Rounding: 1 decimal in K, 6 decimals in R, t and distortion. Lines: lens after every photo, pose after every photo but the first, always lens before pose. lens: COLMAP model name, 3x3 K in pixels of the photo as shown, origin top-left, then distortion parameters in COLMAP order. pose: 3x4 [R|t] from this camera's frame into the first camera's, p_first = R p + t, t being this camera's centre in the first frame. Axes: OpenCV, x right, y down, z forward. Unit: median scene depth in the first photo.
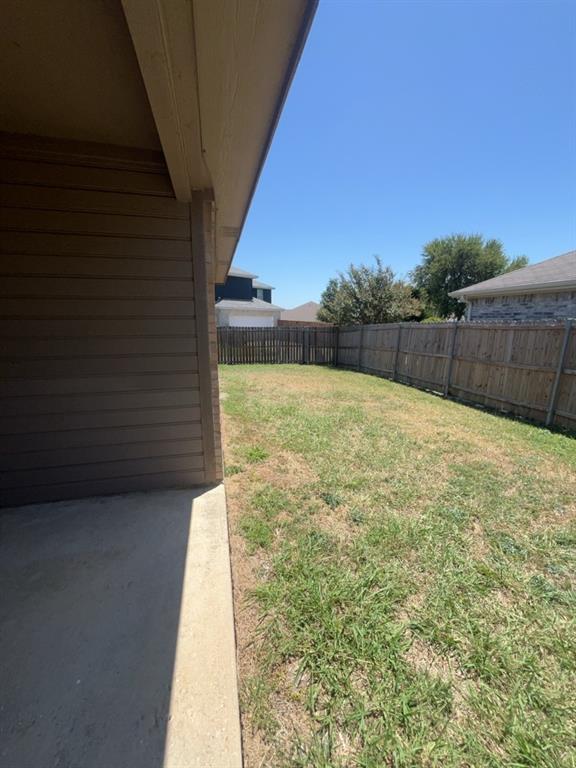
lens RADIAL K [[309.9, 0, 288.0], [0, 309.9, 384.0], [0, 0, 1]] dist [-0.001402, 0.000191]
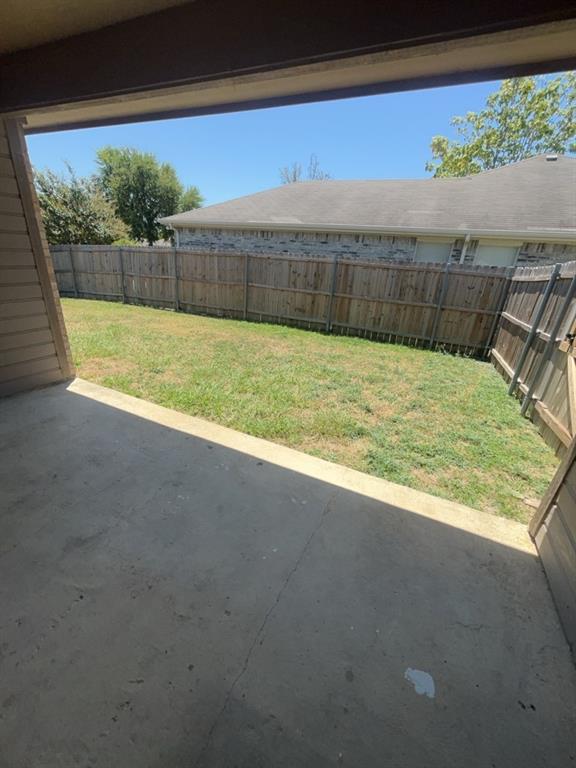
lens RADIAL K [[309.9, 0, 288.0], [0, 309.9, 384.0], [0, 0, 1]] dist [-0.001402, 0.000191]
pose [[0.625079, -0.266649, 0.733604, -0.210989], [0.096920, 0.959082, 0.266023, 0.033496], [-0.774521, -0.095184, 0.625346, -0.158105]]
